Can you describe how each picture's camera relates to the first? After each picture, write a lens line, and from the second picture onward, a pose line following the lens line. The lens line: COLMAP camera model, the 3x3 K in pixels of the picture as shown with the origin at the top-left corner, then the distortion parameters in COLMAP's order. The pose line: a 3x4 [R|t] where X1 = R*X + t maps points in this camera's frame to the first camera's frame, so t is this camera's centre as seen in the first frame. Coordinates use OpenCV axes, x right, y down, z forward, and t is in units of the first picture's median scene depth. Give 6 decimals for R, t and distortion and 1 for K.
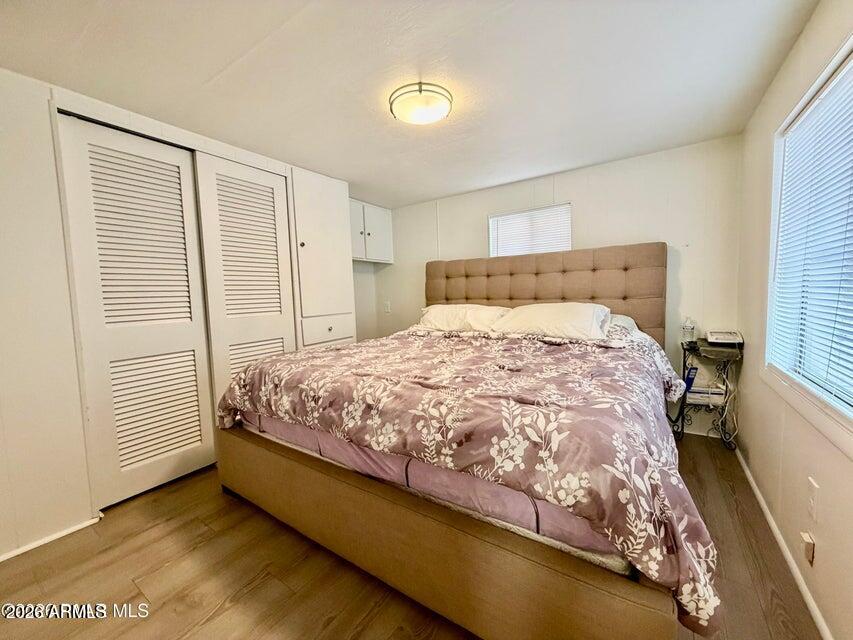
lens RADIAL K [[332.8, 0, 425.2], [0, 332.8, 318.1], [0, 0, 1]] dist [-0.012961, 0.001015]
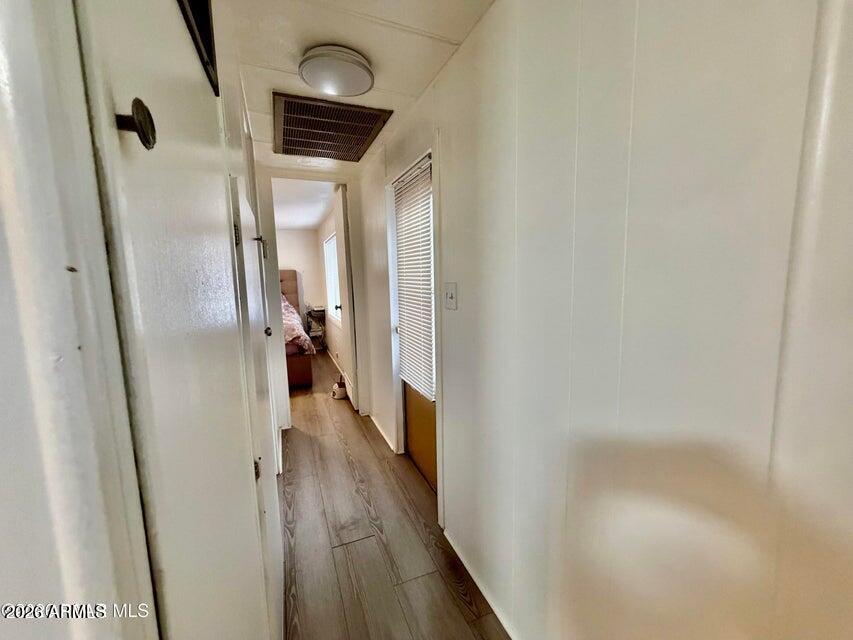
lens RADIAL K [[332.8, 0, 424.8], [0, 332.8, 319.6], [0, 0, 1]] dist [-0.012961, 0.001015]
pose [[0.553395, -0.087300, 0.828331, -0.781011], [0.067554, 0.995920, 0.059832, 0.044826], [-0.830175, 0.022846, 0.557035, -1.108098]]
